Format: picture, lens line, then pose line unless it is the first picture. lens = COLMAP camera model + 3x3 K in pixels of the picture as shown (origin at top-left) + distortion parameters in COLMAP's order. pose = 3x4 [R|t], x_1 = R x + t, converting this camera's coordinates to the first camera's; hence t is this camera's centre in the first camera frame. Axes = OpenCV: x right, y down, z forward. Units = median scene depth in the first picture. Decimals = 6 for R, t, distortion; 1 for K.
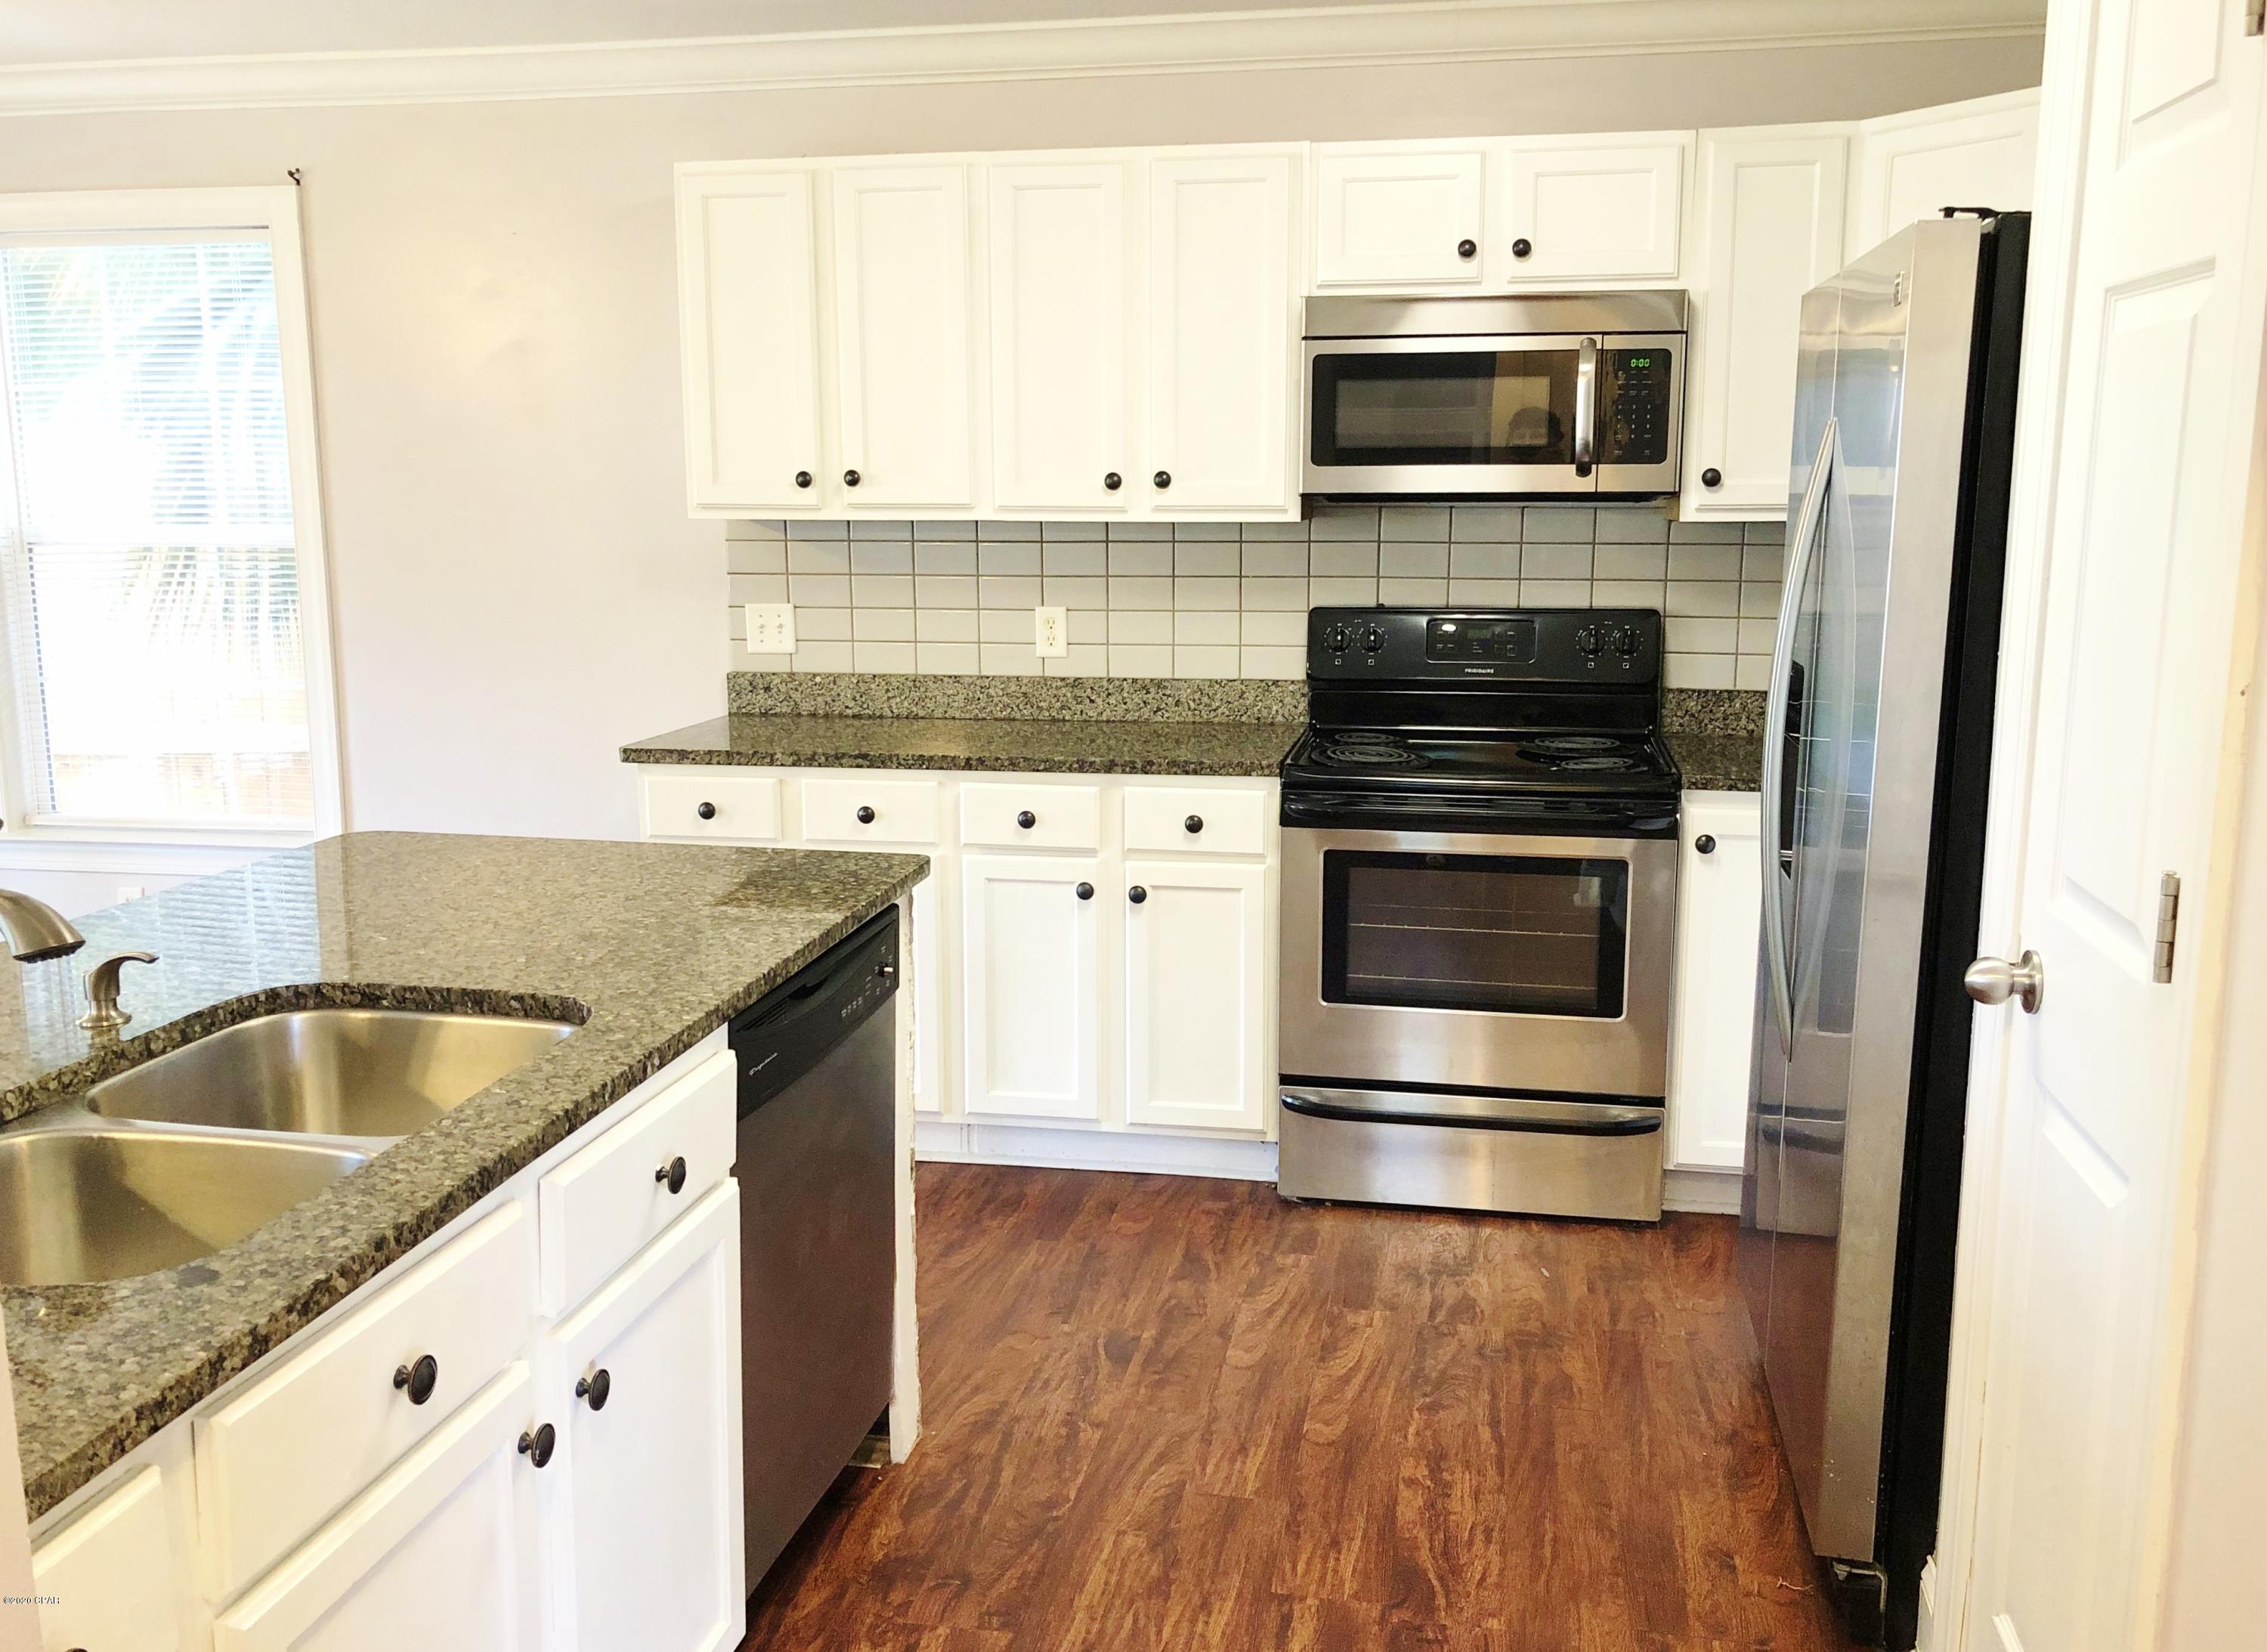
lens RADIAL K [[1923.1, 0, 1105.6], [0, 1923.1, 798.8], [0, 0, 1]] dist [0.077696, -0.133564]
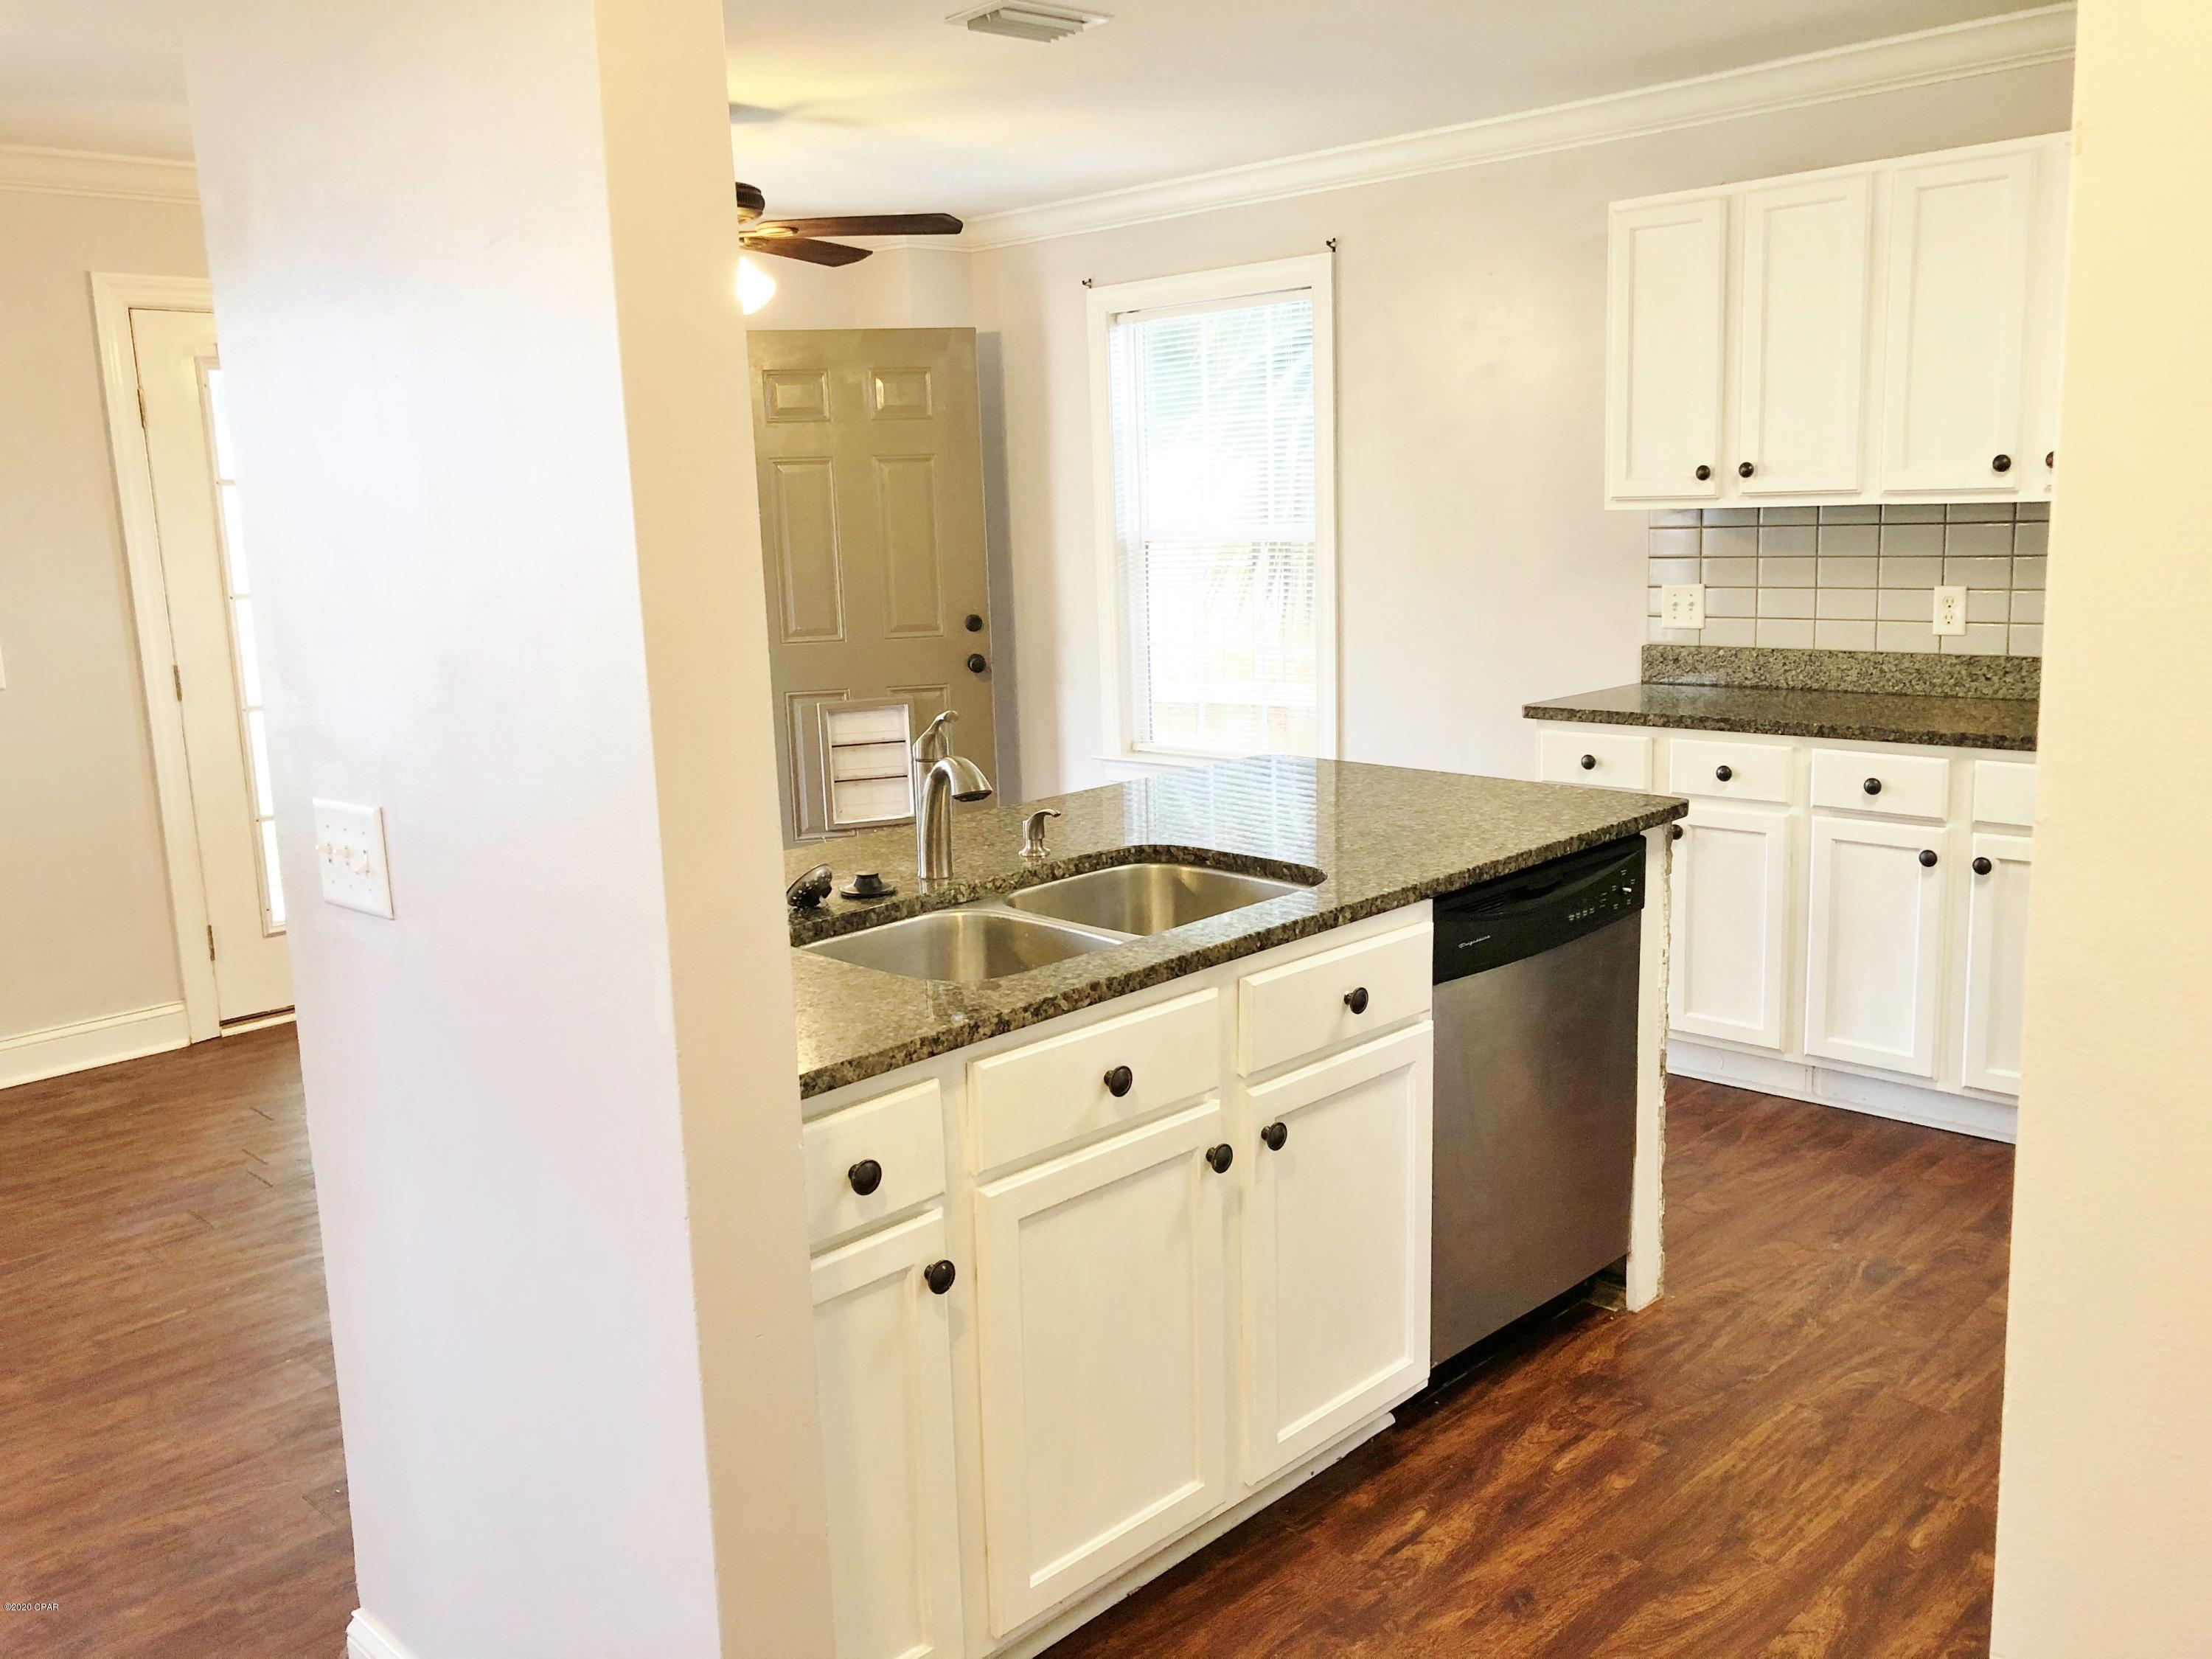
lens RADIAL K [[1821.5, 0, 1099.1], [0, 1821.5, 793.9], [0, 0, 1]] dist [0.083187, -0.095653]
pose [[0.831907, 0.067351, -0.550813, 0.262915], [-0.061391, 0.997684, 0.029271, 0.018512], [0.551509, 0.009464, 0.834115, -0.140039]]
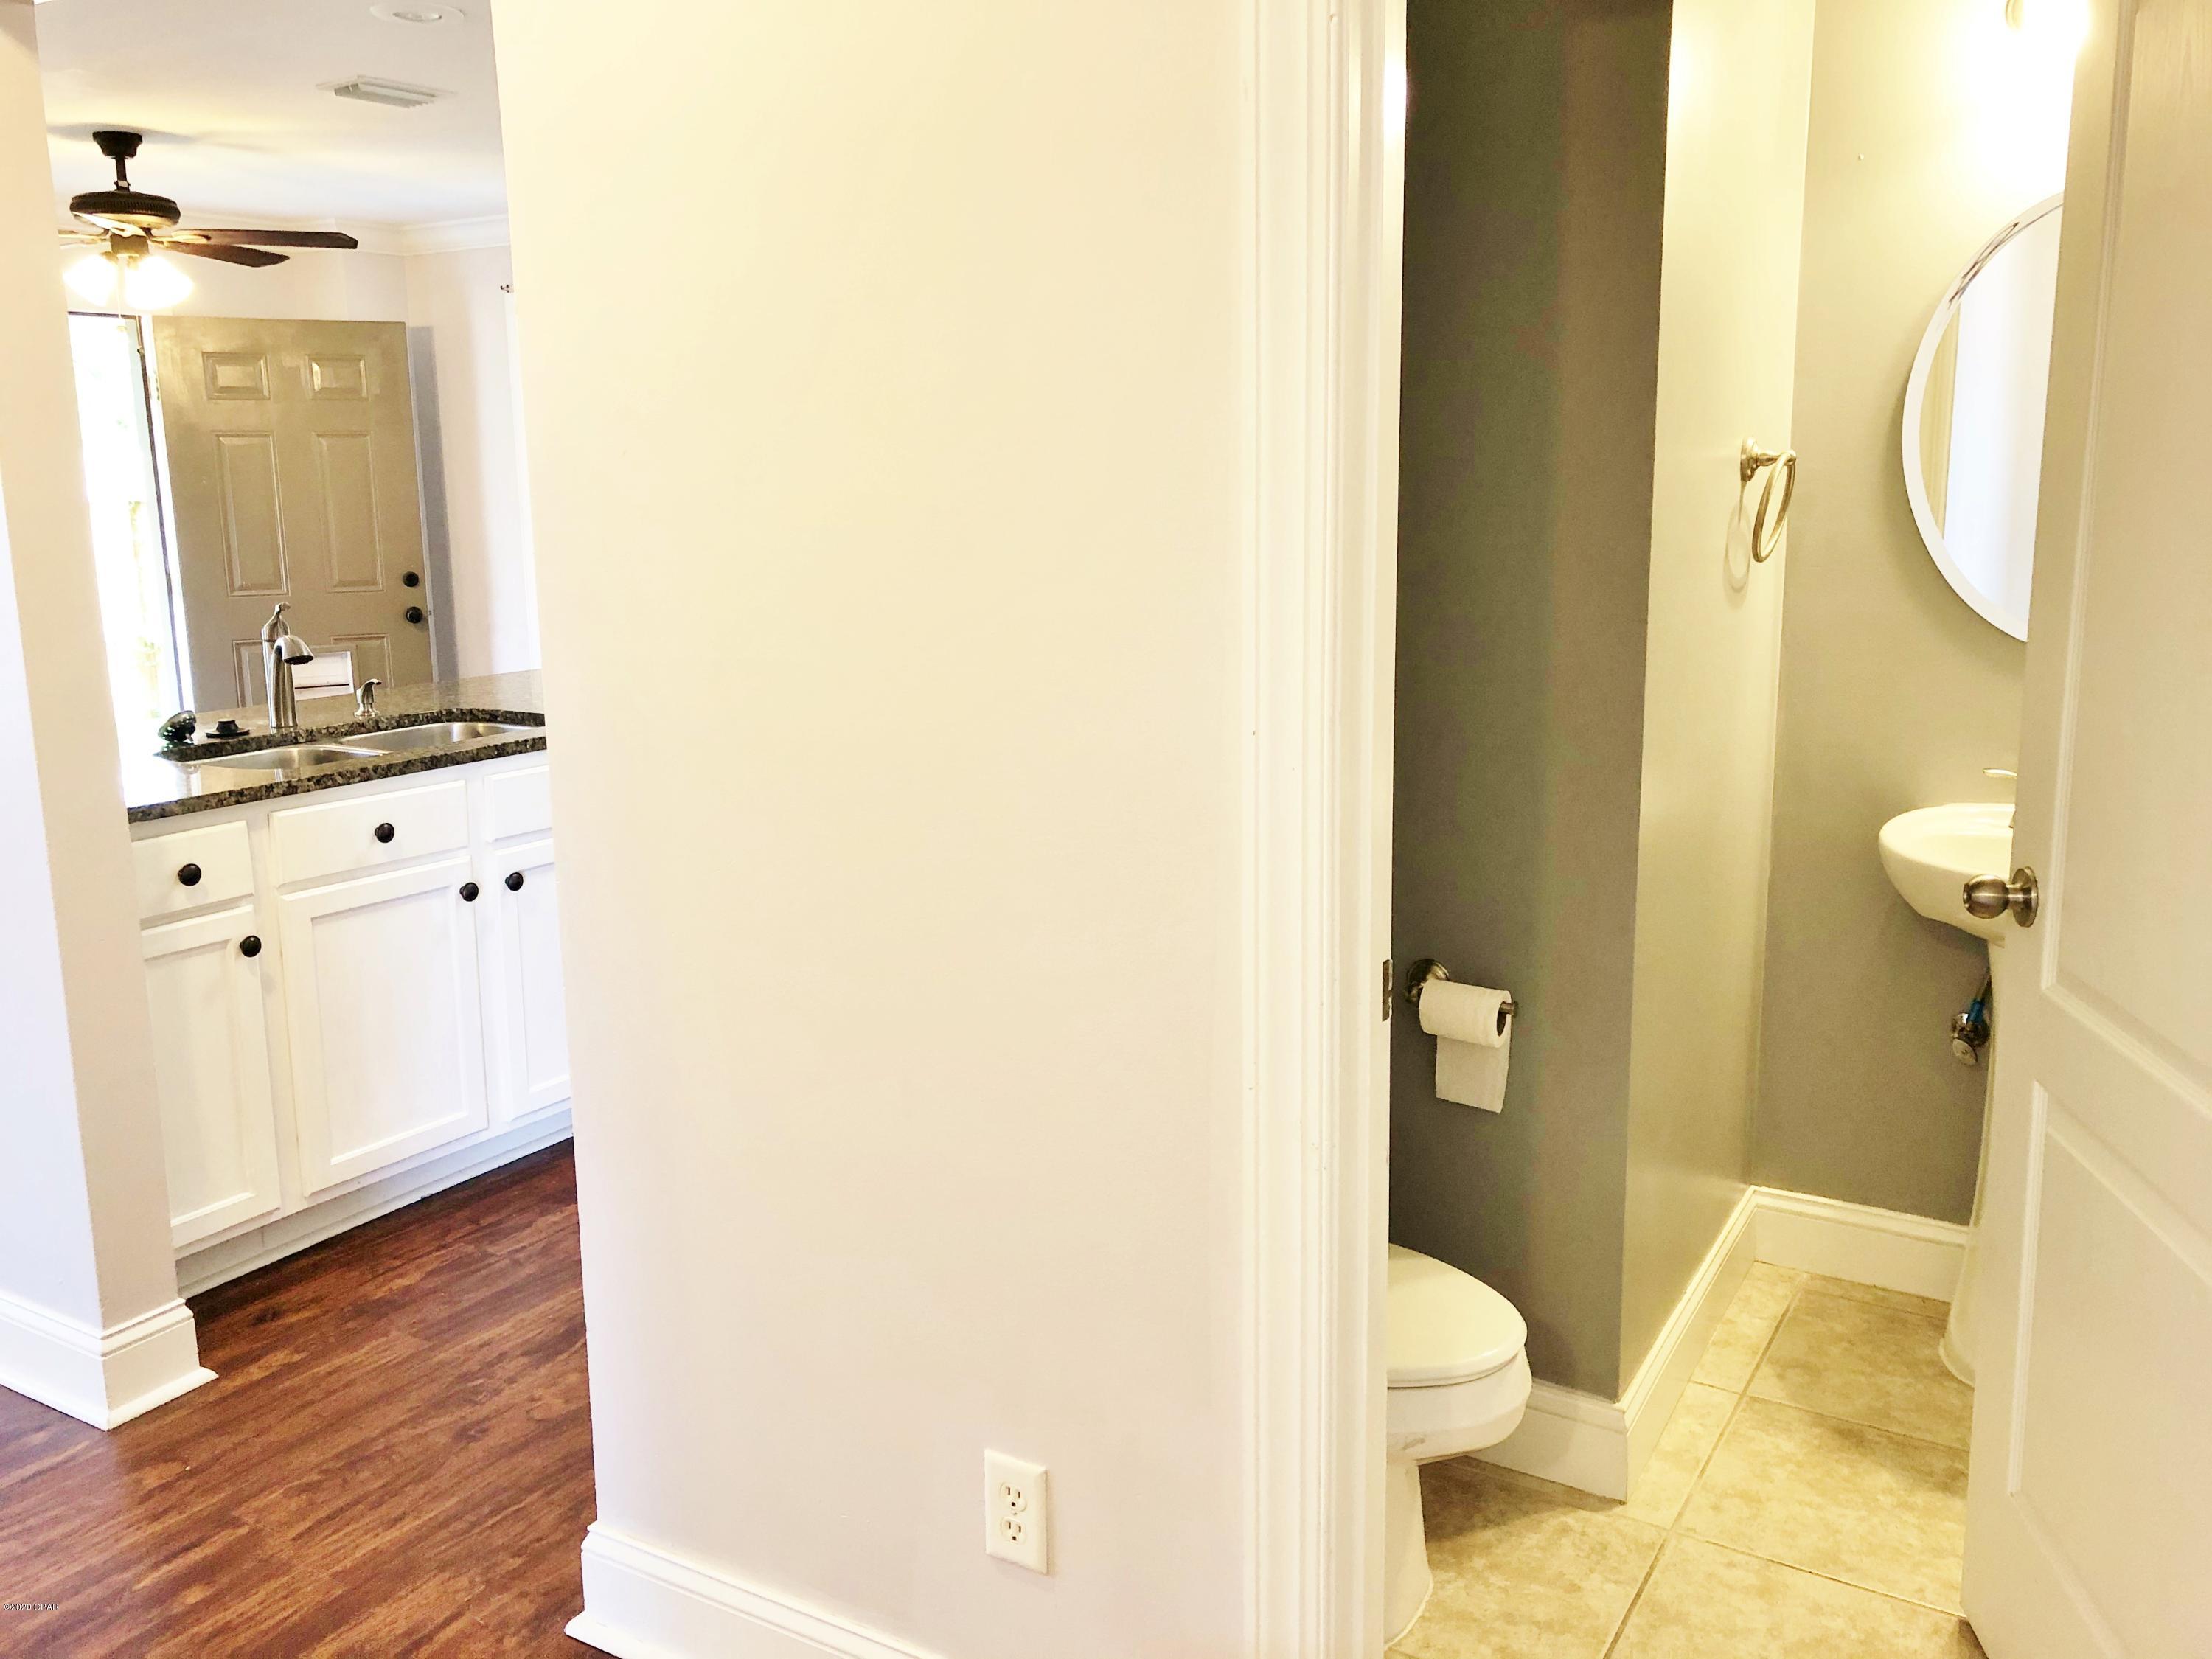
lens RADIAL K [[1855.4, 0, 1097.4], [0, 1855.4, 805.1], [0, 0, 1]] dist [-0.046730, 0.136240]
pose [[0.937008, 0.052287, -0.345373, 0.777146], [-0.047279, 0.998619, 0.022912, 0.108229], [0.346094, -0.005140, 0.938186, -0.510308]]
